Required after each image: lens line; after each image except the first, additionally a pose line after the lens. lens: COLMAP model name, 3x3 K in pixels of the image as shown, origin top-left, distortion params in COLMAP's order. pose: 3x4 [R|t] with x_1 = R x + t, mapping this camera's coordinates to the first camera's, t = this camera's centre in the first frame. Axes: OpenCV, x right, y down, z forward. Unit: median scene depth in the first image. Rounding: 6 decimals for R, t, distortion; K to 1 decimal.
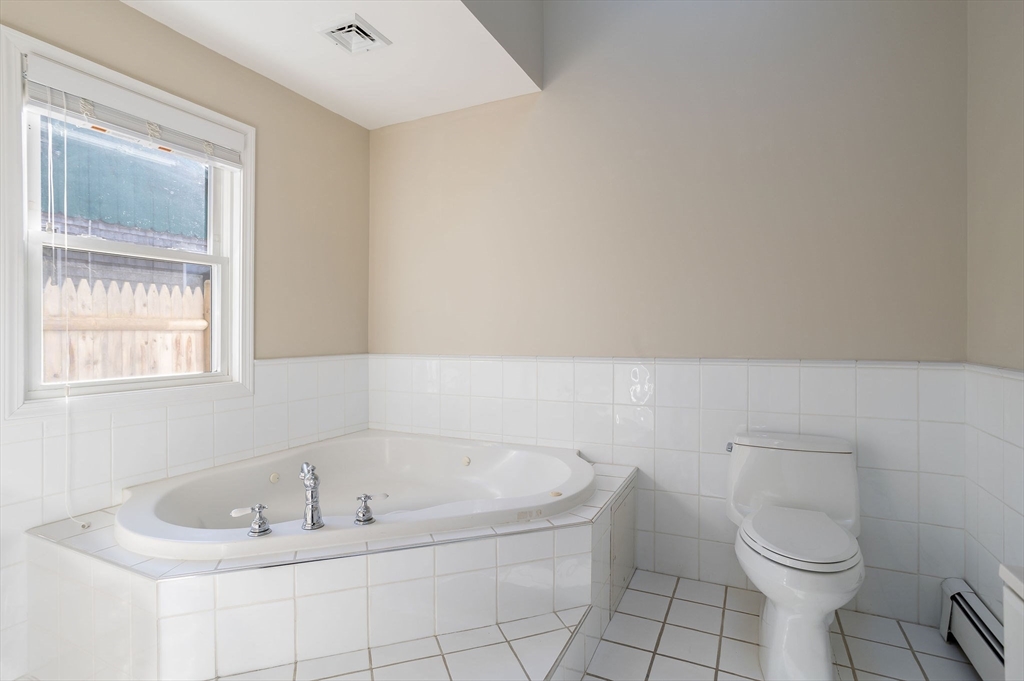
lens RADIAL K [[496.9, 0, 508.7], [0, 496.9, 336.1], [0, 0, 1]] dist [-0.001741, -0.000181]
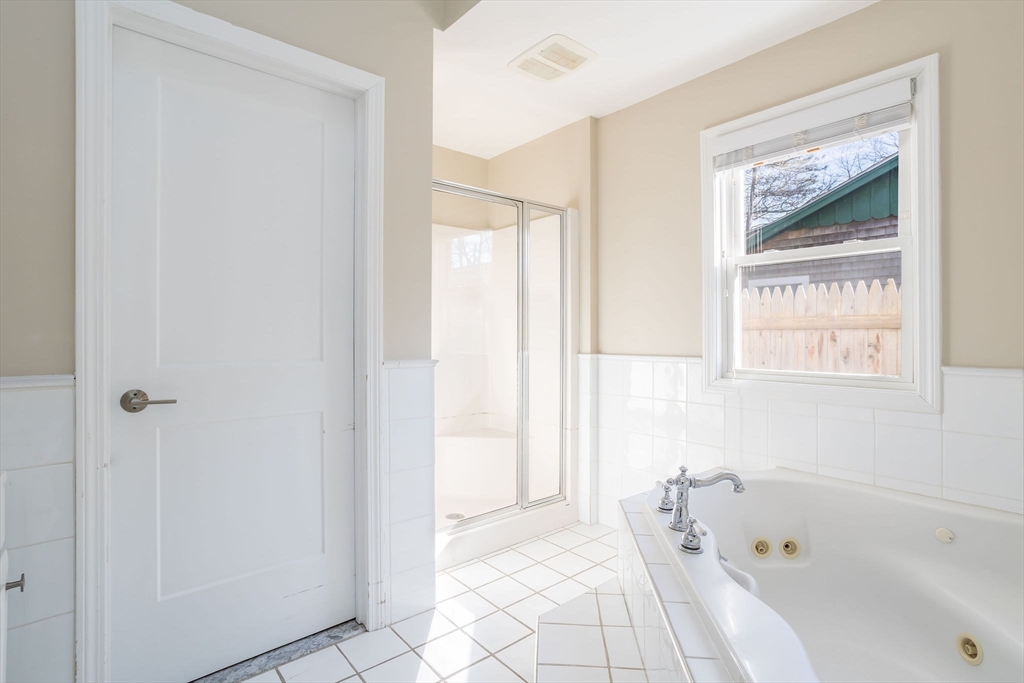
lens RADIAL K [[496.9, 0, 508.7], [0, 496.9, 337.1], [0, 0, 1]] dist [-0.001741, -0.000181]
pose [[-0.396187, 0.012328, -0.918087, 0.467508], [0.000072, 0.999910, 0.013395, -0.006866], [0.918170, 0.005241, -0.396152, 0.787371]]
